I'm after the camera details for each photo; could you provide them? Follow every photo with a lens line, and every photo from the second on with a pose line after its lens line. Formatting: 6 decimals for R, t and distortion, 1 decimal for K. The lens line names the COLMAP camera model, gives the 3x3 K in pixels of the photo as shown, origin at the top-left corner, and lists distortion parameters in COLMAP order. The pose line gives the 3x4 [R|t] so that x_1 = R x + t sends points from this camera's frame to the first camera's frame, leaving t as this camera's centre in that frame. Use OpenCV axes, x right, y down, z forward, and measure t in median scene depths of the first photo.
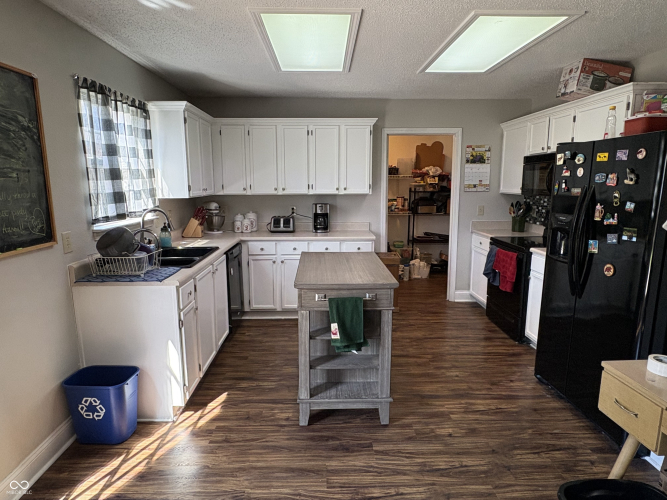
lens RADIAL K [[394.8, 0, 333.5], [0, 394.8, 250.0], [0, 0, 1]] dist [0.002839, 0.001005]
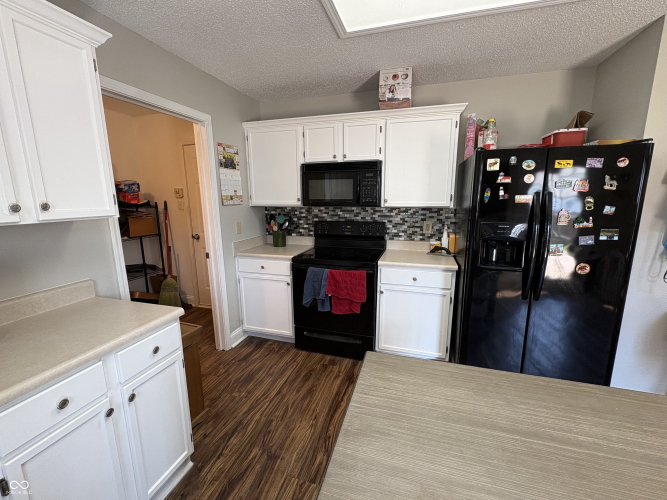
lens RADIAL K [[285.9, 0, 333.5], [0, 285.9, 250.0], [0, 0, 1]] dist [0.000313, 0.000055]
pose [[0.325403, -0.175570, 0.929133, -0.132477], [0.165583, 0.978008, 0.126815, -0.111132], [-0.930965, 0.112582, 0.347318, 0.702906]]
